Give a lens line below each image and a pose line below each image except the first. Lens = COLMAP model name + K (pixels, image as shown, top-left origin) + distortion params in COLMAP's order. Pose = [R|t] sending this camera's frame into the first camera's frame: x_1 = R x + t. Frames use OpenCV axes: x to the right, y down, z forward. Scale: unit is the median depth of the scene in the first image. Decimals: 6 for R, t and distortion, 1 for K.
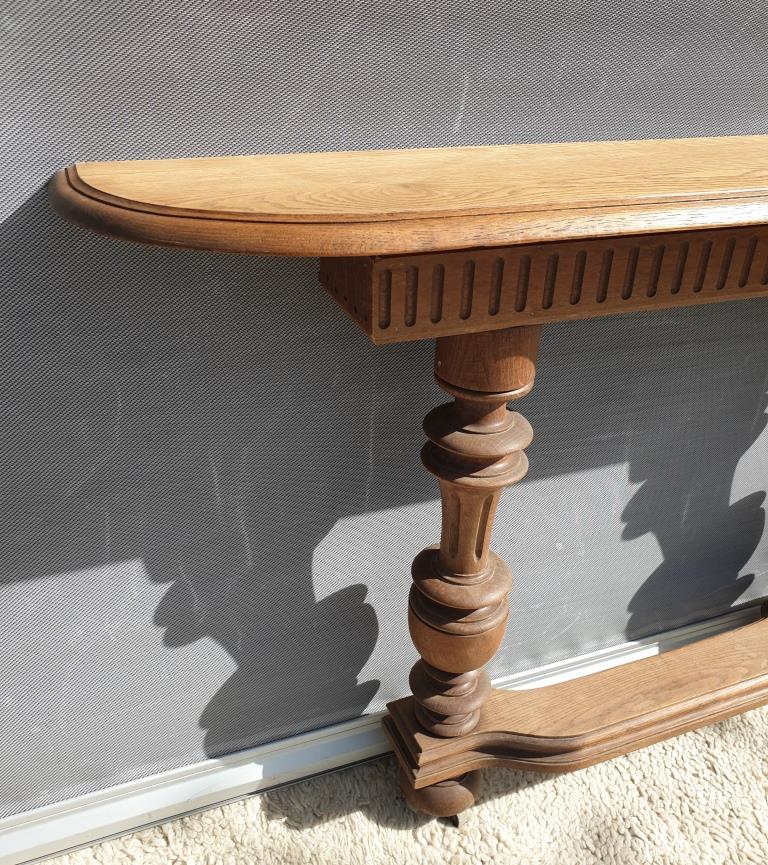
lens RADIAL K [[805.0, 0, 385.6], [0, 805.0, 443.7], [0, 0, 1]] dist [0.005664, 0.032804]
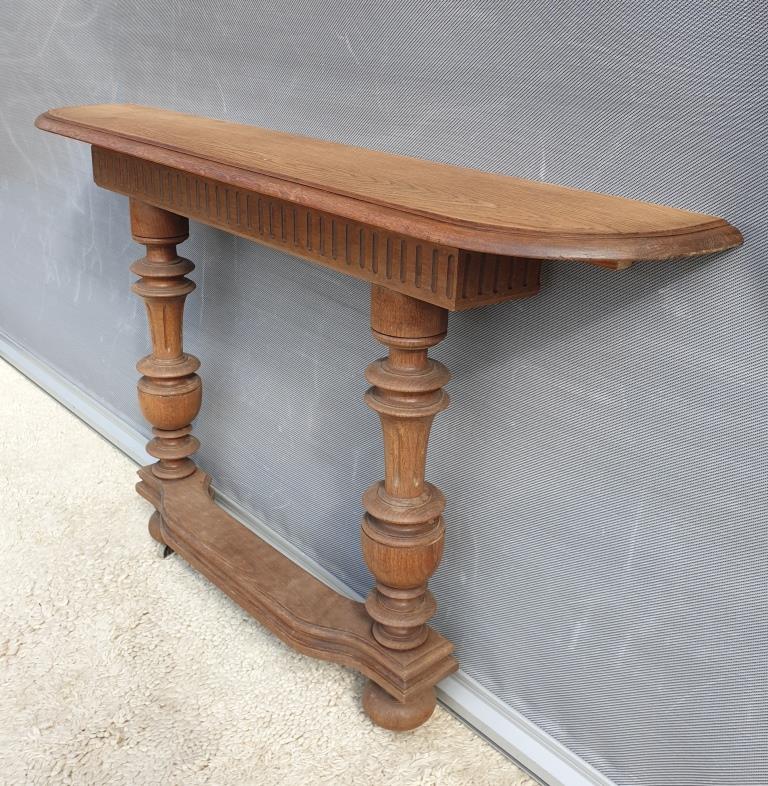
lens RADIAL K [[909.0, 0, 386.1], [0, 909.0, 344.0], [0, 0, 1]] dist [0.017261, -0.059367]
pose [[0.345019, 0.303813, -0.888065, 1.619644], [-0.480171, 0.870108, 0.111120, -0.253150], [0.806472, 0.388084, 0.446086, 0.445508]]
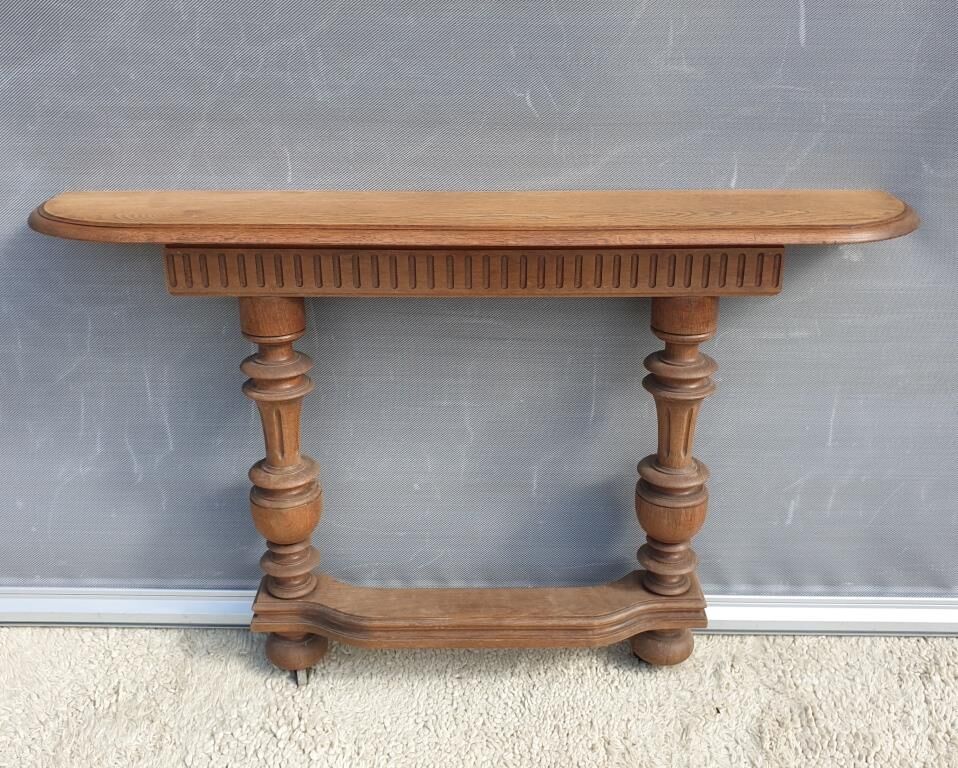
lens RADIAL K [[1002.4, 0, 485.3], [0, 1002.4, 368.0], [0, 0, 1]] dist [0.092755, -0.292745]
pose [[0.927899, 0.104267, -0.357955, 0.915644], [-0.156708, 0.980243, -0.120691, 0.121781], [0.338298, 0.168084, 0.925906, -0.509220]]
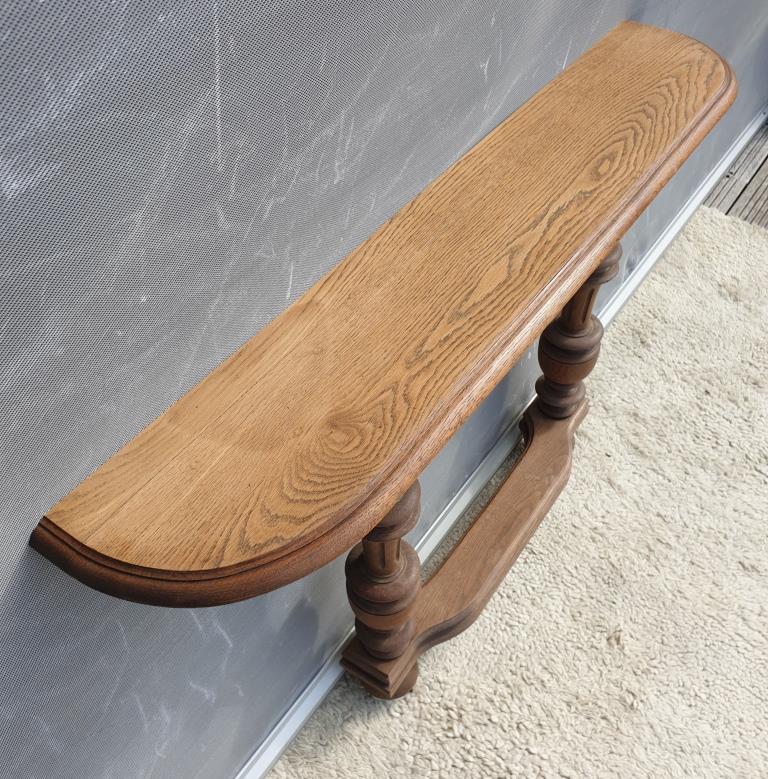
lens RADIAL K [[797.8, 0, 383.9], [0, 797.8, 415.8], [0, 0, 1]] dist [0.181258, -0.621358]
pose [[0.835679, -0.444826, 0.322133, -0.189994], [0.321758, 0.871861, 0.369228, -0.472062], [-0.445098, -0.204908, 0.871723, -0.093457]]
